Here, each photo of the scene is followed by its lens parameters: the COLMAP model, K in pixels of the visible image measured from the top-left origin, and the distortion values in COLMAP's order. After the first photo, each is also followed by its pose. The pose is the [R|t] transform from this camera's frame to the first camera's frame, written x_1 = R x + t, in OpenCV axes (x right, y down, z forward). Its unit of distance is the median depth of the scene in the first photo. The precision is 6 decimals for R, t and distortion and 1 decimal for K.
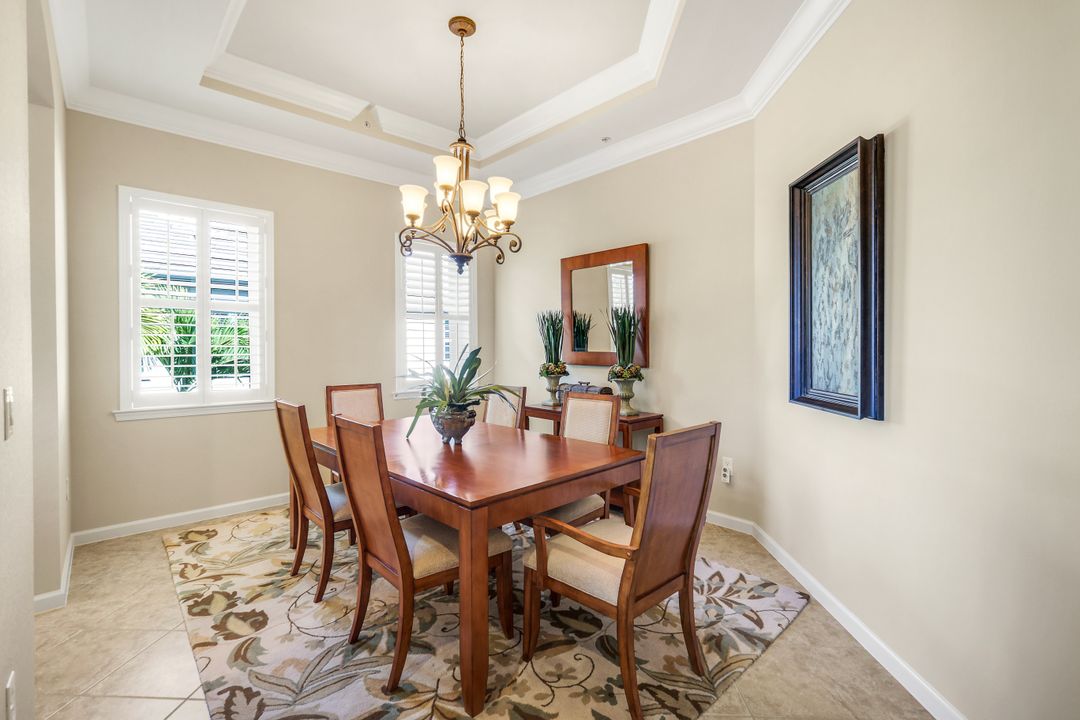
lens RADIAL K [[479.0, 0, 532.9], [0, 479.0, 355.9], [0, 0, 1]] dist [0.008545, -0.000616]
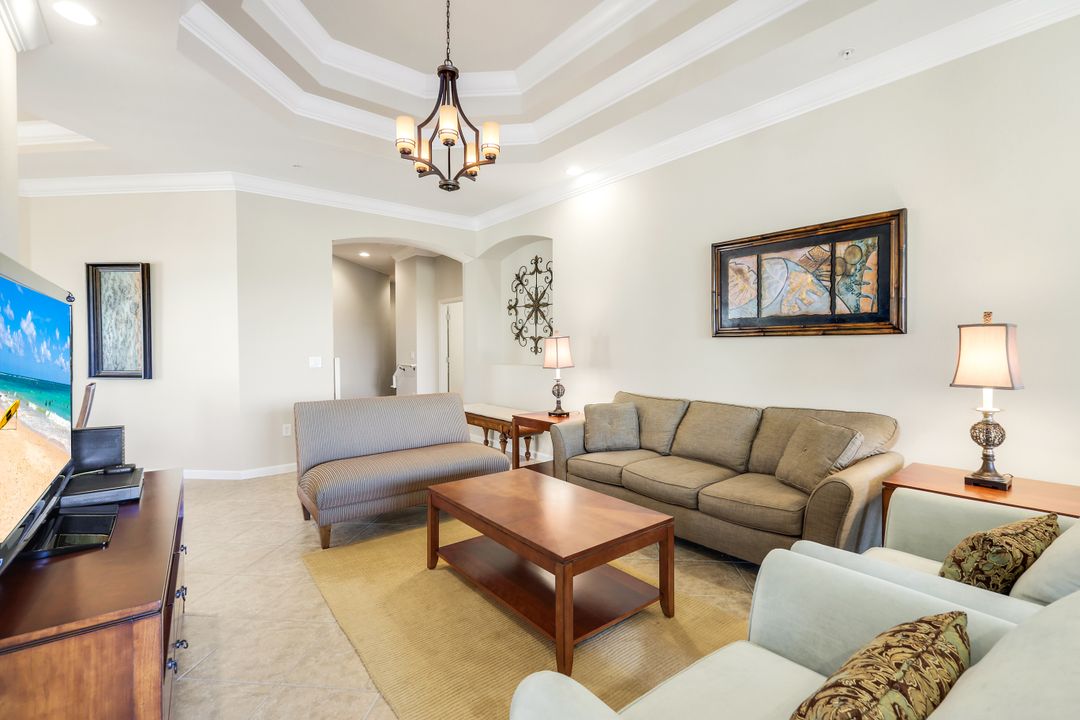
lens RADIAL K [[479.0, 0, 547.5], [0, 479.0, 354.1], [0, 0, 1]] dist [0.008545, -0.000616]
pose [[0.036209, -0.008466, 0.999308, -1.402530], [0.022467, 0.999718, 0.007655, 0.028506], [-0.999092, 0.022174, 0.036389, -0.939408]]
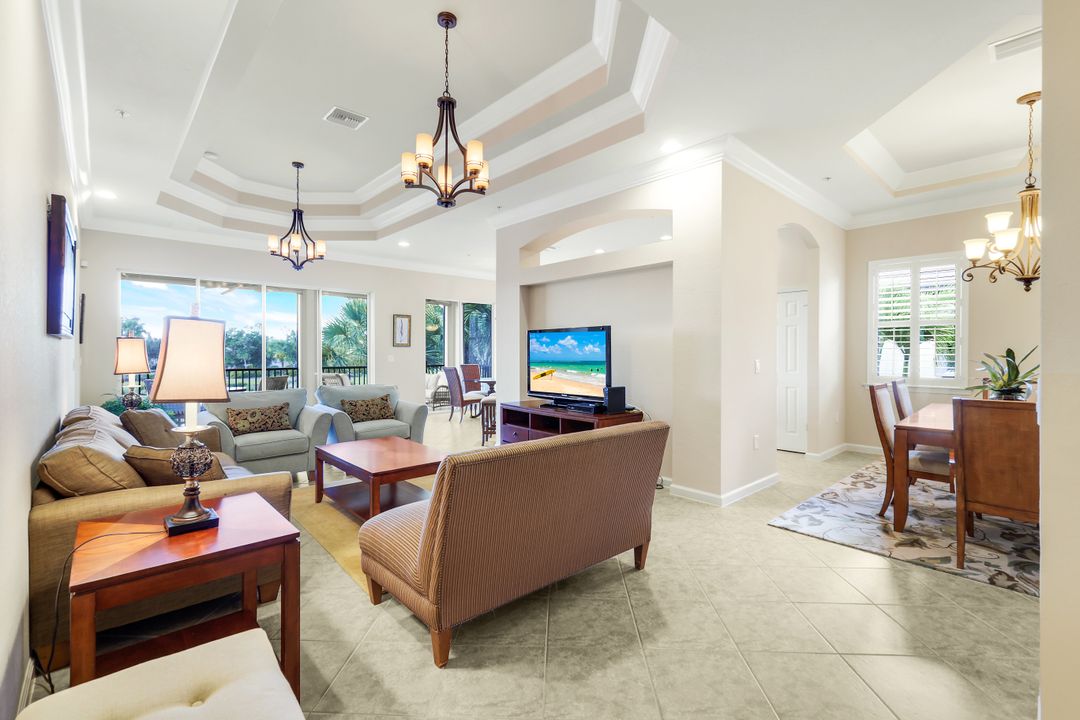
lens RADIAL K [[479.0, 0, 540.6], [0, 479.0, 349.6], [0, 0, 1]] dist [0.008545, -0.000616]
pose [[0.009336, -0.000306, -0.999956, 1.357382], [-0.019356, 0.999813, -0.000487, 0.011239], [0.999769, 0.019360, 0.009328, -0.375296]]
